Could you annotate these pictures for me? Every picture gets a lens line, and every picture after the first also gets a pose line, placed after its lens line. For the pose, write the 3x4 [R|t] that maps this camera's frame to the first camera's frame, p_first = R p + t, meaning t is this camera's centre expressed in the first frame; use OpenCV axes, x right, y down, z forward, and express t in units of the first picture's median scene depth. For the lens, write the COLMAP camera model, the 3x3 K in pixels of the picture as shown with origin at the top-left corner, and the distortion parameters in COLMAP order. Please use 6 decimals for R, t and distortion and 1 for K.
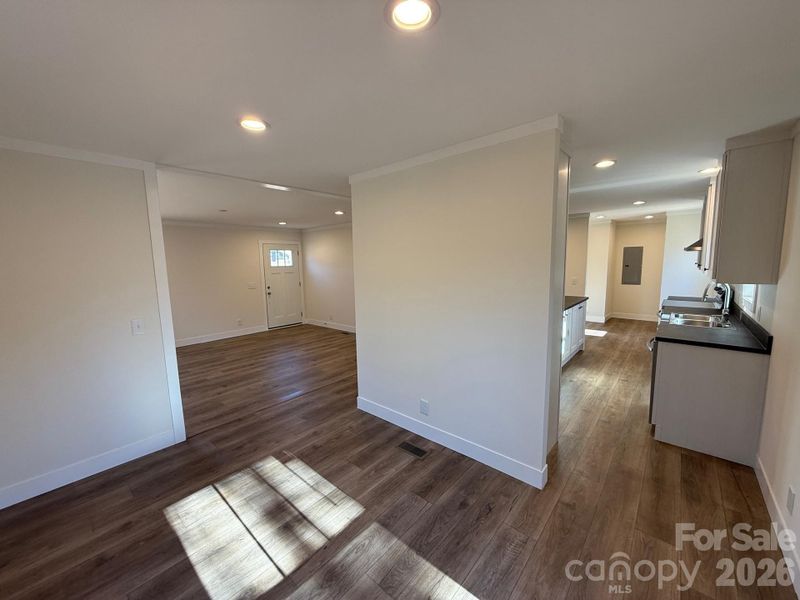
lens RADIAL K [[316.6, 0, 398.4], [0, 316.6, 300.2], [0, 0, 1]] dist [0.002682, 0.000191]
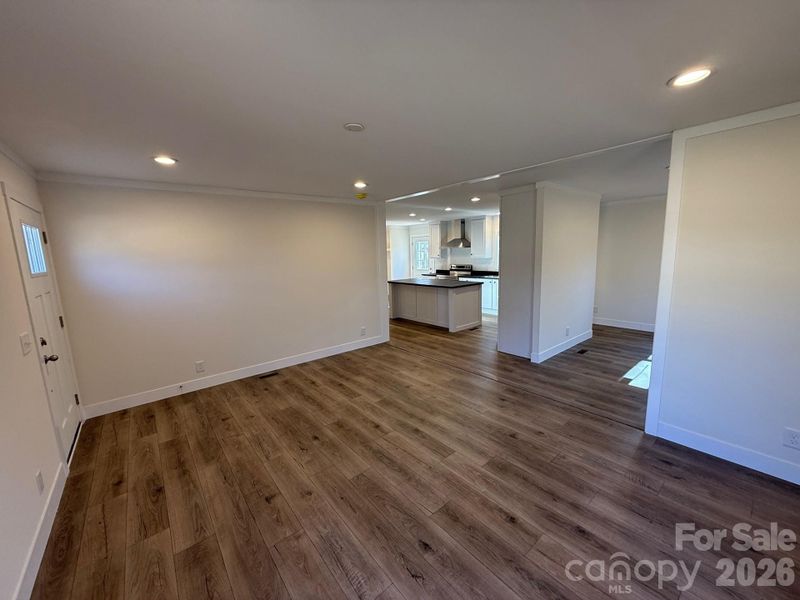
lens RADIAL K [[316.6, 0, 398.4], [0, 316.6, 300.2], [0, 0, 1]] dist [0.002682, 0.000191]
pose [[0.156217, -0.136491, 0.978247, -1.597046], [0.151649, 0.981978, 0.112794, -0.152592], [-0.976012, 0.130730, 0.174101, 1.452178]]
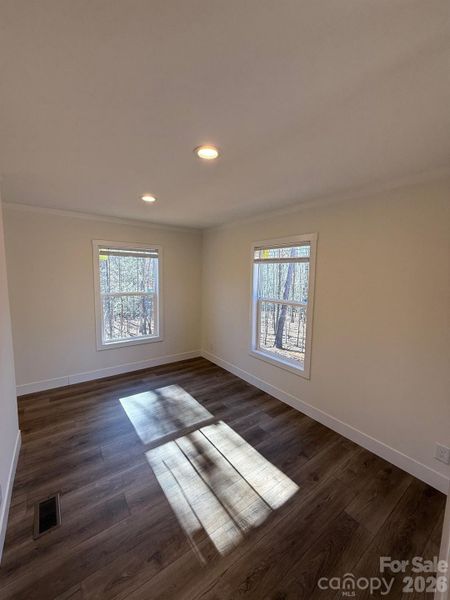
lens RADIAL K [[237.5, 0, 226.0], [0, 237.5, 299.1], [0, 0, 1]] dist [0.002682, 0.000191]
pose [[-0.976618, -0.025893, 0.213416, -0.436807], [0.023636, 0.973770, 0.226304, -0.151399], [-0.213678, 0.226057, -0.950389, 1.173798]]
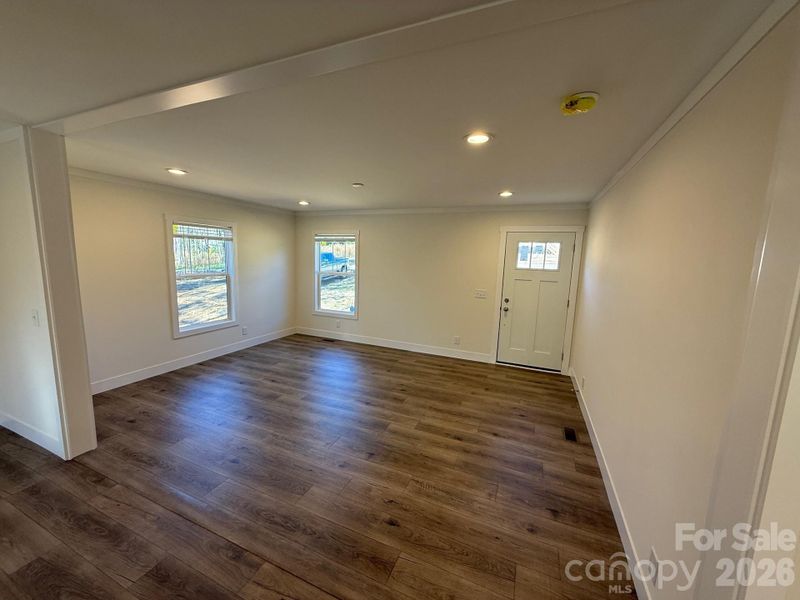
lens RADIAL K [[316.6, 0, 398.4], [0, 316.6, 300.2], [0, 0, 1]] dist [0.002682, 0.000191]
pose [[0.309523, 0.160537, -0.937242, 0.304262], [-0.155024, 0.980978, 0.116831, -0.198609], [0.938170, 0.109133, 0.328523, 1.418047]]
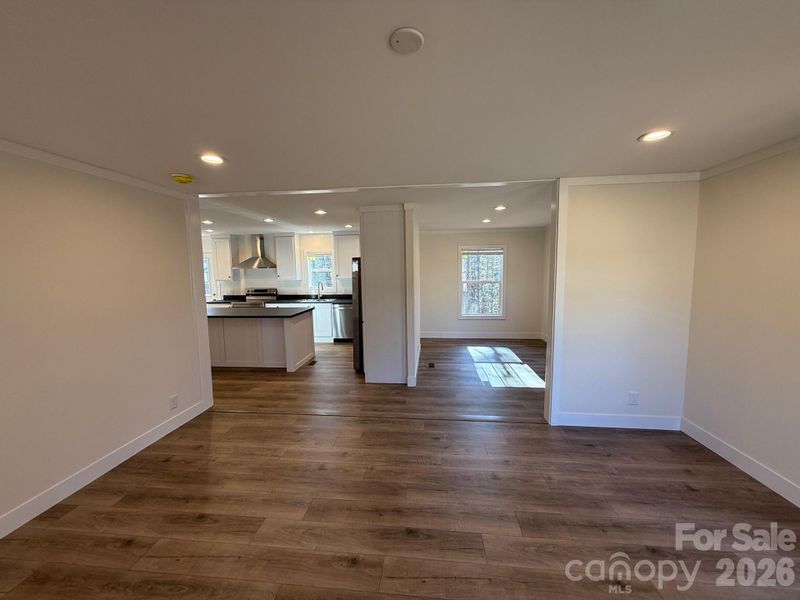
lens RADIAL K [[316.6, 0, 398.4], [0, 316.6, 300.2], [0, 0, 1]] dist [0.002682, 0.000191]
pose [[-0.578196, -0.055107, 0.814035, -1.211882], [0.128922, 0.979011, 0.157847, -0.217786], [-0.805648, 0.196214, -0.558956, 1.887979]]
